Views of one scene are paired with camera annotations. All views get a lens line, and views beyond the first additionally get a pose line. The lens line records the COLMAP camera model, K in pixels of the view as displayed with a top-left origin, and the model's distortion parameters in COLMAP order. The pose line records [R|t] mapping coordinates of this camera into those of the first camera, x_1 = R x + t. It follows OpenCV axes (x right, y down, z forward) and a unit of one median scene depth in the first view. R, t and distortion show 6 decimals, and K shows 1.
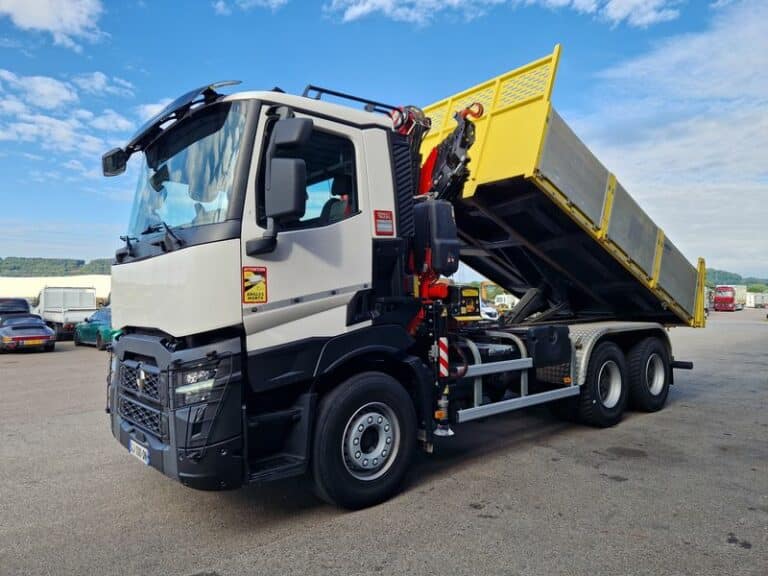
lens RADIAL K [[513.6, 0, 386.2], [0, 513.6, 295.8], [0, 0, 1]] dist [0.039013, -0.001134]
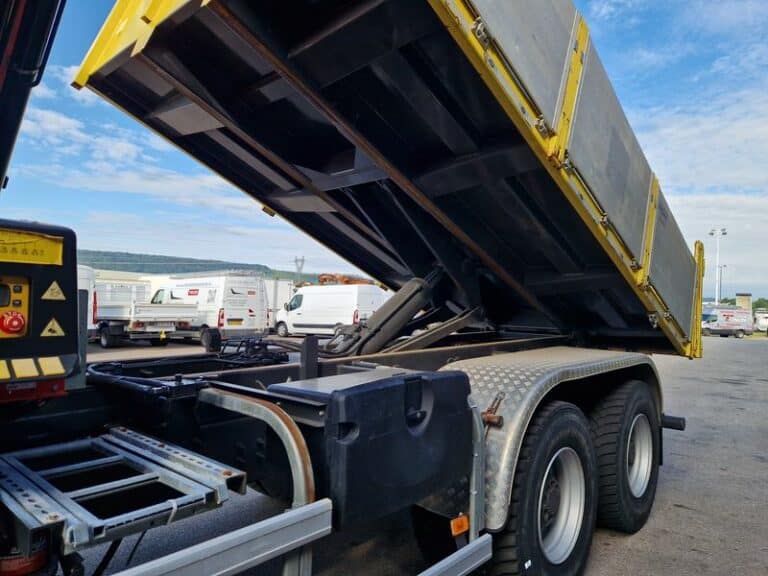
lens RADIAL K [[513.6, 0, 381.9], [0, 513.6, 285.2], [0, 0, 1]] dist [0.039013, -0.001134]
pose [[0.991767, 0.040121, 0.121606, 0.213301], [-0.037760, 0.999052, -0.021664, 0.005954], [-0.122360, 0.016894, 0.992342, 0.559829]]
